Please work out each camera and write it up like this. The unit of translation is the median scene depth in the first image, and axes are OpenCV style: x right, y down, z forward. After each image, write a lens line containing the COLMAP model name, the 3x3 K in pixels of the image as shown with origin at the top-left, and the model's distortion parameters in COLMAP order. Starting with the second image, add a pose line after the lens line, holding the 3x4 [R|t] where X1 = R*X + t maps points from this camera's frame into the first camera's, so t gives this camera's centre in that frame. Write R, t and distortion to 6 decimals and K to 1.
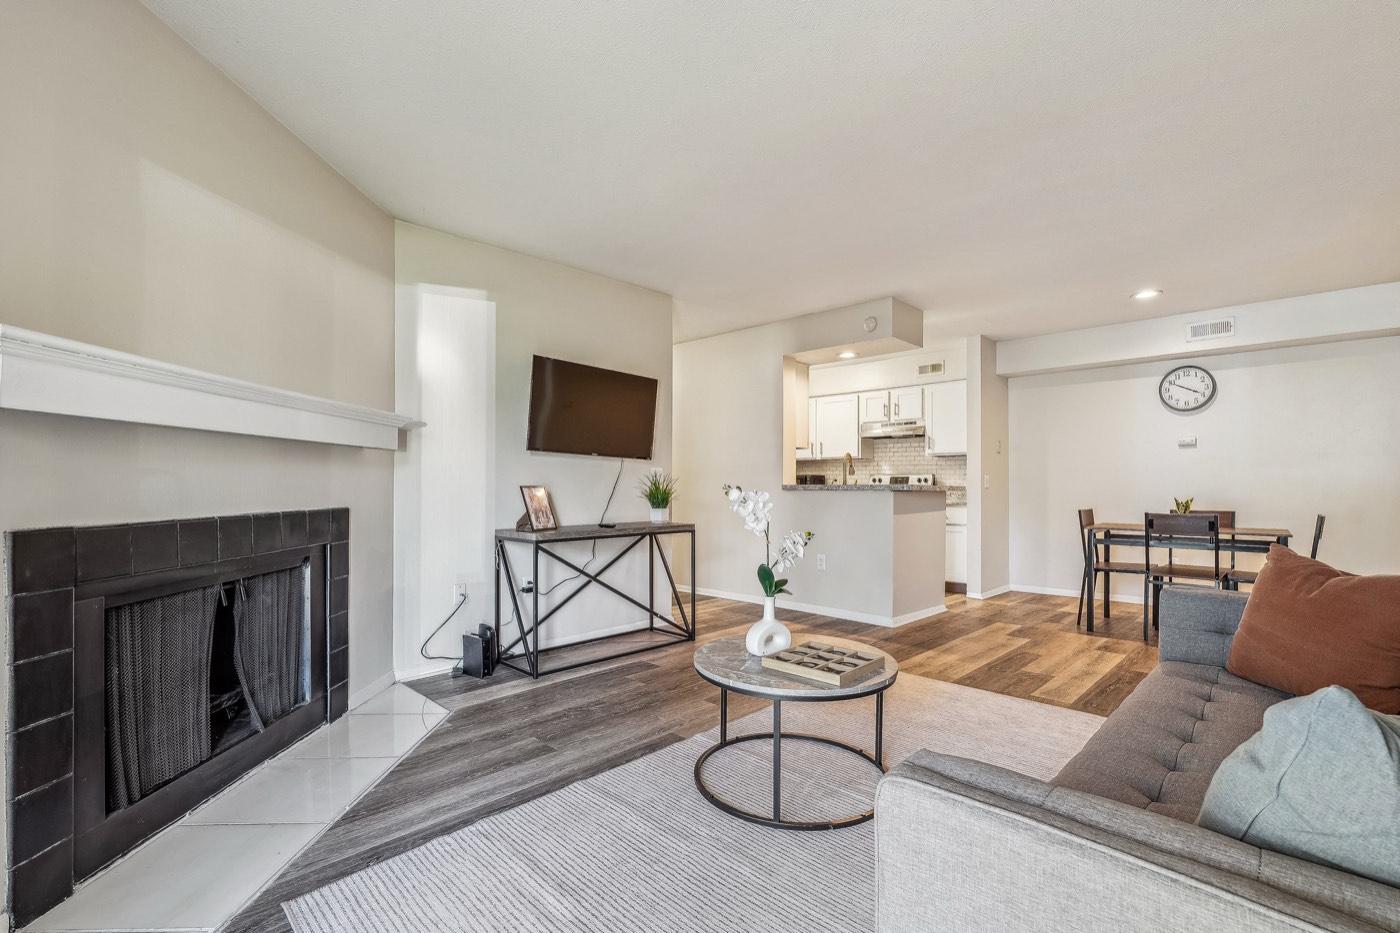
lens RADIAL K [[640.2, 0, 693.7], [0, 640.2, 484.5], [0, 0, 1]] dist [-0.000875, -0.000048]
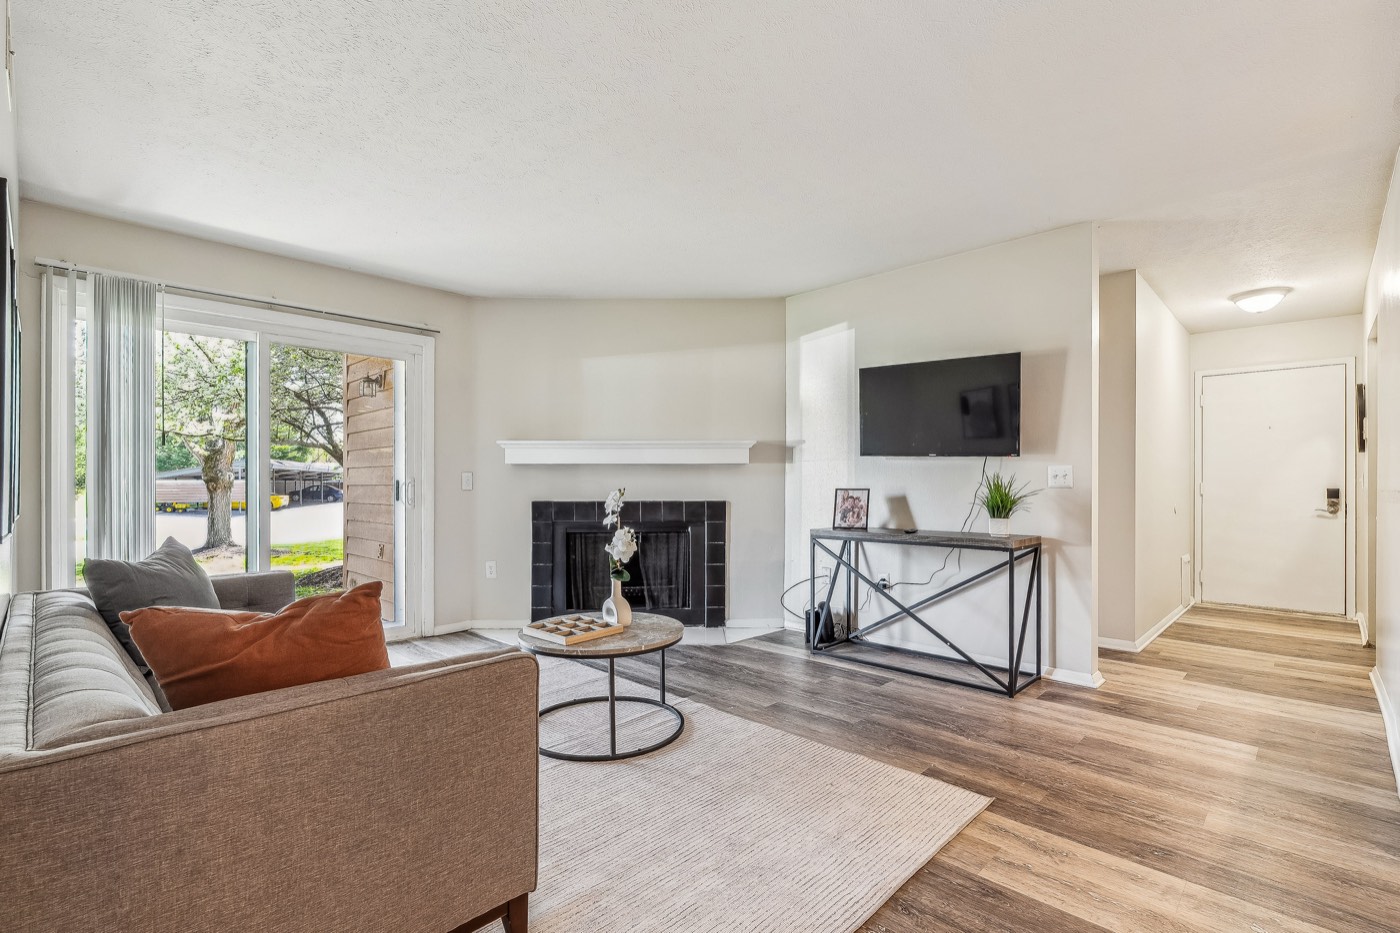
lens RADIAL K [[640.2, 0, 693.7], [0, 640.2, 484.5], [0, 0, 1]] dist [-0.000875, -0.000048]
pose [[0.002758, 0.000179, -0.999996, 0.889642], [0.000301, 1.000000, 0.000180, -0.005188], [0.999996, -0.000302, 0.002758, 0.752959]]
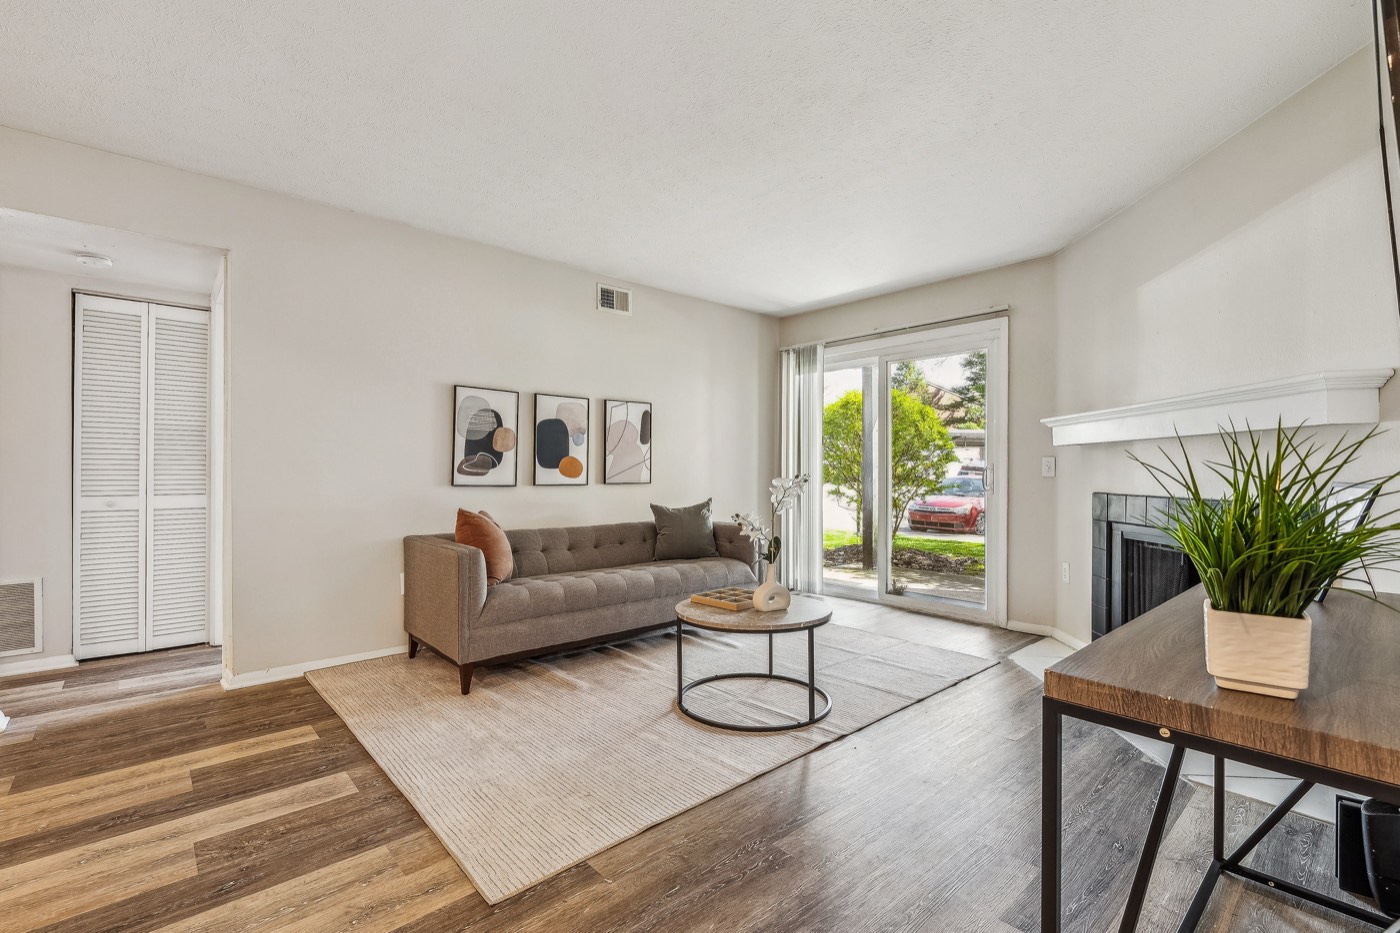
lens RADIAL K [[618.8, 0, 700.0], [0, 618.8, 466.5], [0, 0, 1]] dist [-0.000810, 0.000041]
pose [[-0.998482, -0.002808, 0.054999, 0.124595], [-0.003069, 0.999984, -0.004666, -0.005421], [-0.054985, -0.004827, -0.998475, 1.449686]]
